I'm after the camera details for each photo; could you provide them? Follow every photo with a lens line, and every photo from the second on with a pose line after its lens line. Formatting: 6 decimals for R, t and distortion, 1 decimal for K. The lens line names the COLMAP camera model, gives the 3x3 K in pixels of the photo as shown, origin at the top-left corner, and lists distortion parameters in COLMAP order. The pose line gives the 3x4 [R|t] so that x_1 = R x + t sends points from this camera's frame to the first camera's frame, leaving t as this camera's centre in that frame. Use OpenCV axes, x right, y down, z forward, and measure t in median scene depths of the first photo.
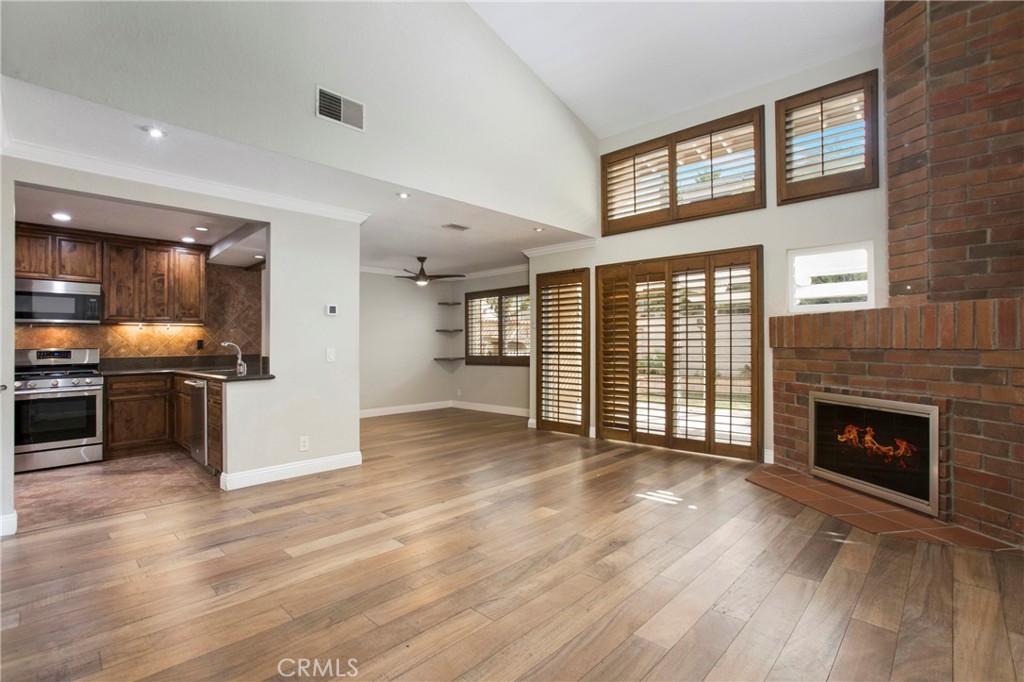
lens RADIAL K [[493.9, 0, 520.4], [0, 493.9, 346.9], [0, 0, 1]] dist [-0.029955, -0.001143]
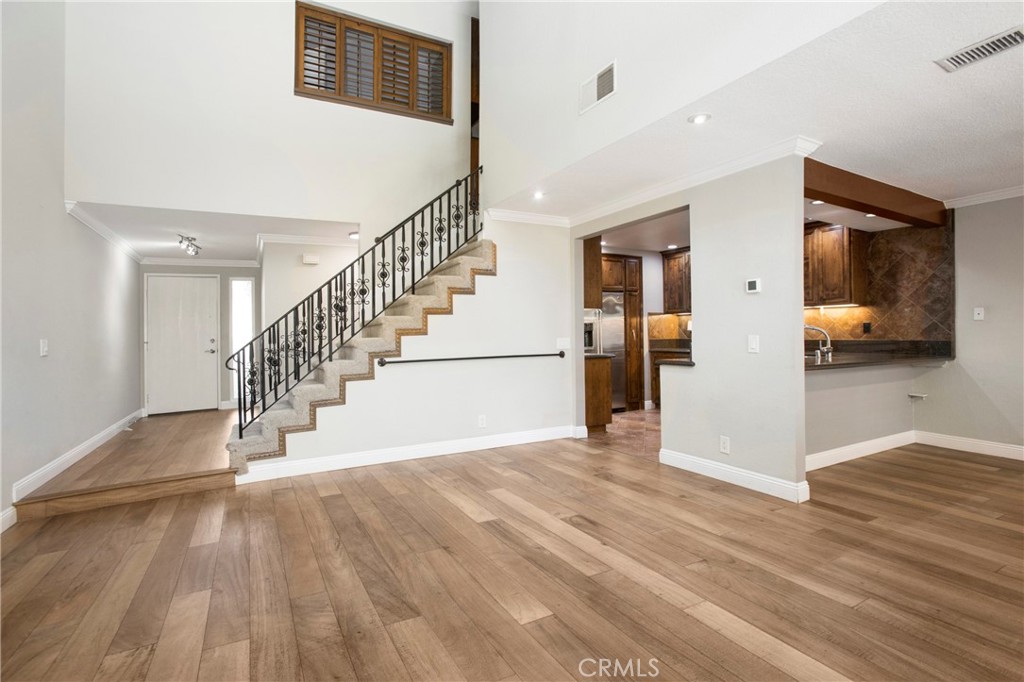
lens RADIAL K [[493.9, 0, 511.8], [0, 493.9, 336.4], [0, 0, 1]] dist [-0.029955, -0.001143]
pose [[-0.304915, 0.013085, -0.952290, 0.358727], [0.004619, 0.999914, 0.012260, -0.003681], [0.952368, -0.000661, -0.304949, 0.671266]]
